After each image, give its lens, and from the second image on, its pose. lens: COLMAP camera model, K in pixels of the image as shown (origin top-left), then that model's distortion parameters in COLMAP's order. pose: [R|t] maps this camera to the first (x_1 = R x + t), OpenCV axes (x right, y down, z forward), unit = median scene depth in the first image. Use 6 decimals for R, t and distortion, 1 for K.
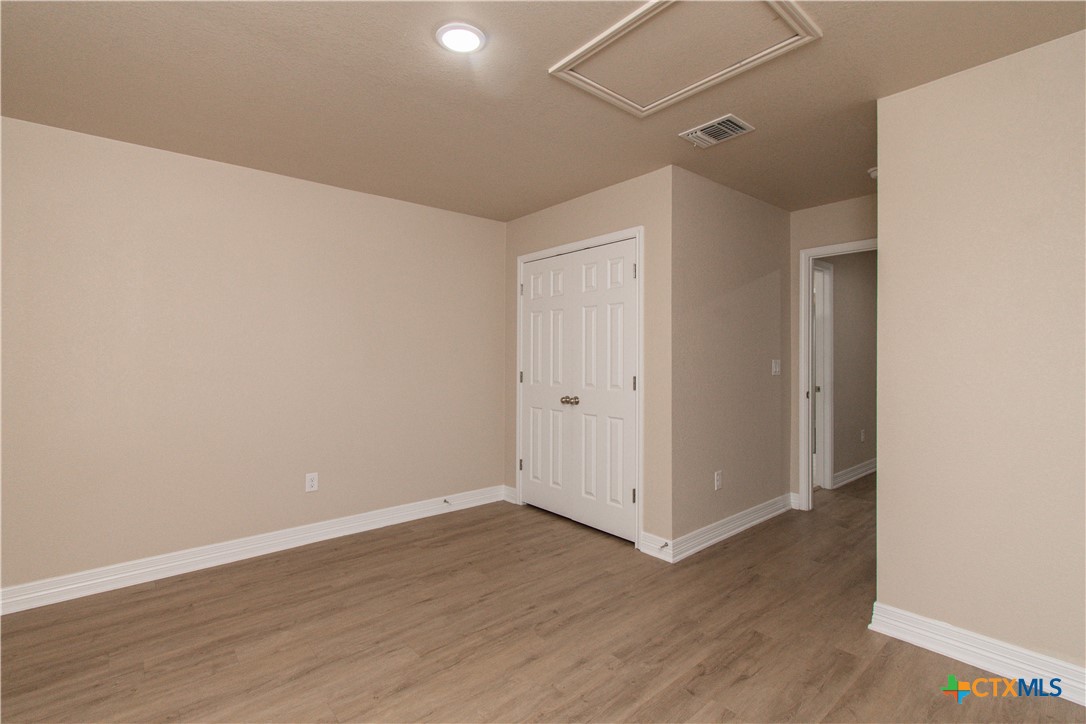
lens RADIAL K [[493.4, 0, 543.0], [0, 493.4, 362.0], [0, 0, 1]] dist [0.000005, -0.000204]
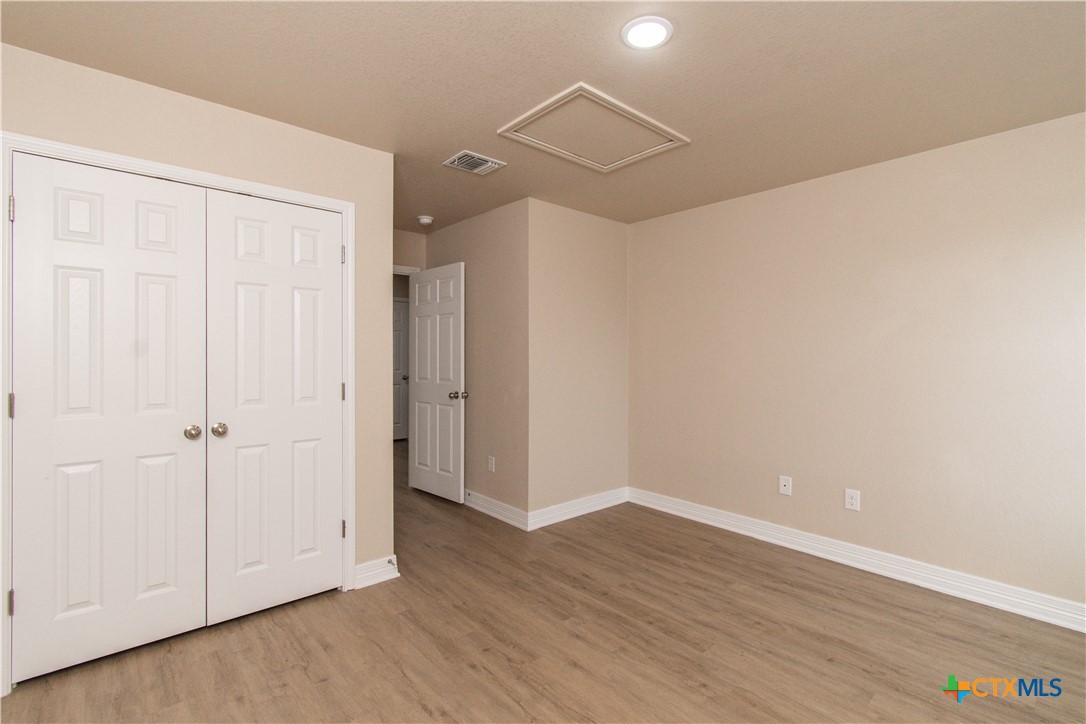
lens RADIAL K [[493.4, 0, 543.0], [0, 493.4, 362.0], [0, 0, 1]] dist [0.000005, -0.000204]
pose [[-0.012720, -0.010316, 0.999866, -0.833563], [0.009944, 0.999896, 0.010443, -0.014993], [-0.999870, 0.010076, -0.012616, 0.886259]]
